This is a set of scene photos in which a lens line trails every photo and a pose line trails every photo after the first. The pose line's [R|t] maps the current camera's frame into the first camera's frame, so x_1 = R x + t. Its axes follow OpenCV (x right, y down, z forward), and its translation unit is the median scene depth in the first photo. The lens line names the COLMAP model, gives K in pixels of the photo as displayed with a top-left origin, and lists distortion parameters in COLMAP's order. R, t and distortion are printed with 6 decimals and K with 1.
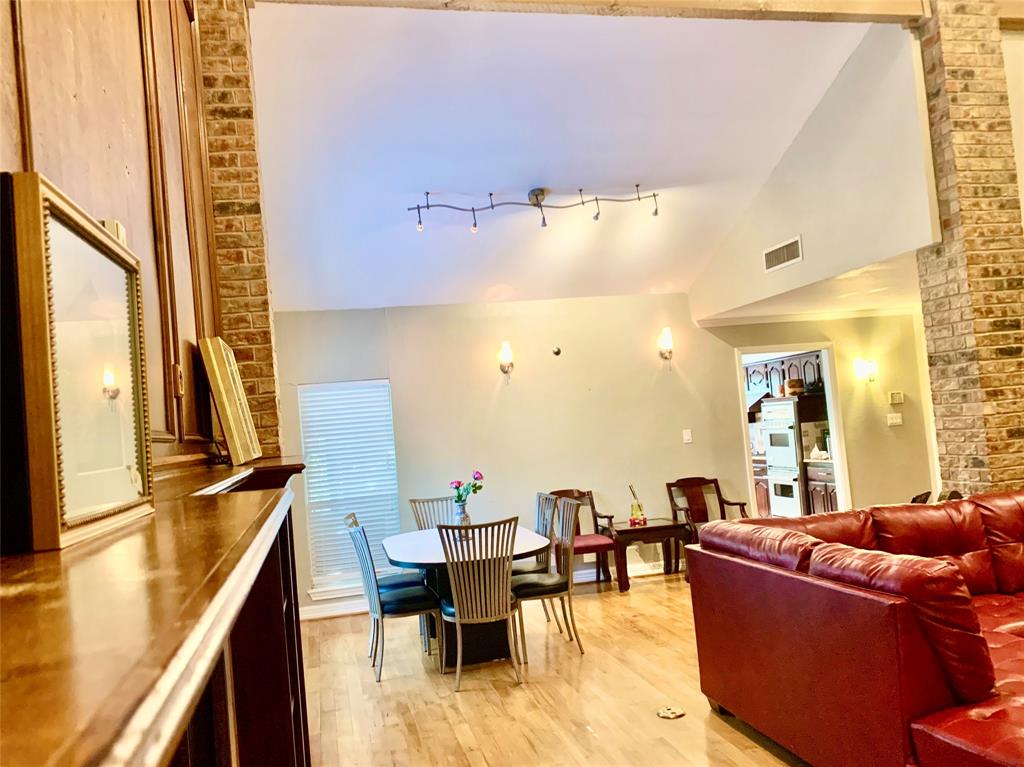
lens RADIAL K [[792.1, 0, 513.1], [0, 792.1, 387.3], [0, 0, 1]] dist [-0.006010, -0.010806]
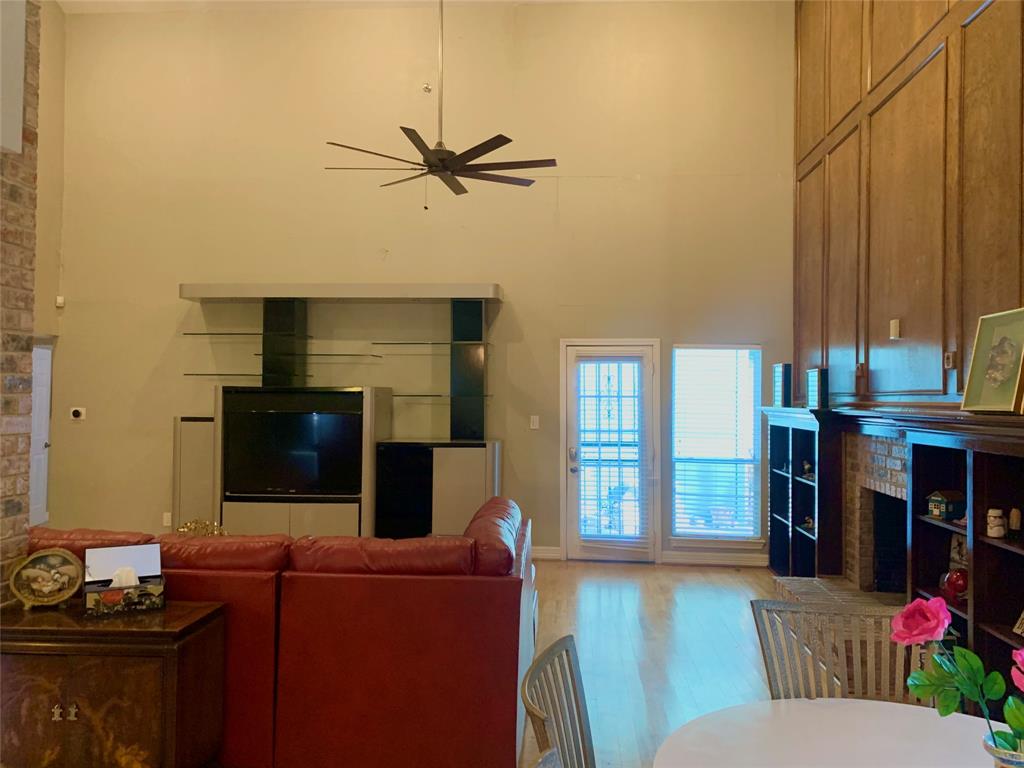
lens RADIAL K [[792.1, 0, 508.0], [0, 792.1, 381.3], [0, 0, 1]] dist [-0.006010, -0.010806]
pose [[-0.950691, 0.075110, 0.300908, 0.001796], [0.054433, 0.995580, -0.076532, 0.063755], [-0.305326, -0.056379, -0.950577, 1.492266]]
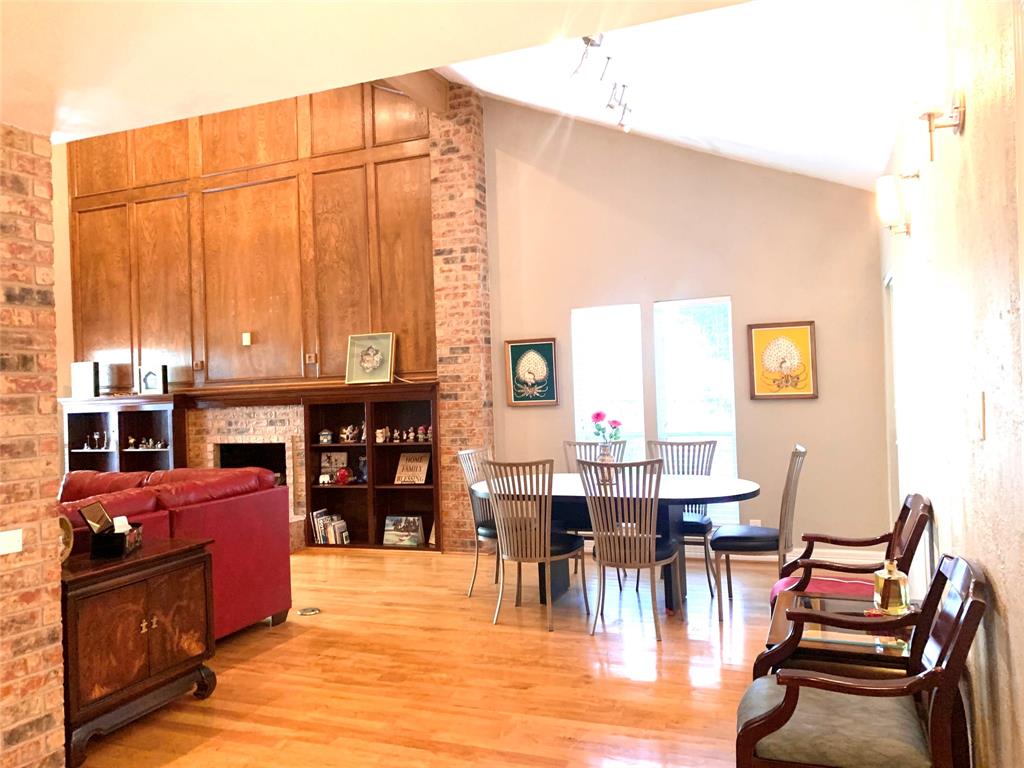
lens RADIAL K [[792.1, 0, 502.3], [0, 792.1, 383.7], [0, 0, 1]] dist [-0.006010, -0.010806]
pose [[-0.567007, 0.091522, -0.818613, 0.892478], [0.107894, 0.993498, 0.036343, 0.033338], [0.816616, -0.067717, -0.573195, 1.722961]]
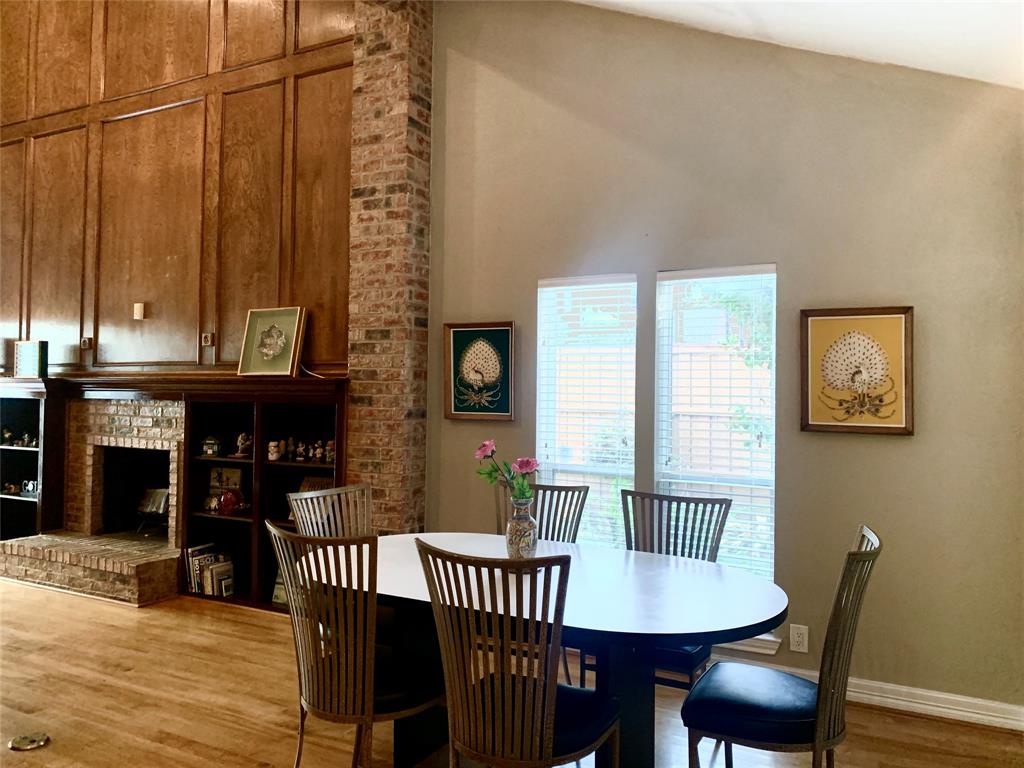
lens RADIAL K [[792.1, 0, 510.9], [0, 792.1, 376.1], [0, 0, 1]] dist [-0.006010, -0.010806]
pose [[-0.649389, 0.055851, -0.758403, 0.405359], [0.063917, 0.997779, 0.018750, 0.061304], [0.757766, -0.036299, -0.651516, 1.613400]]
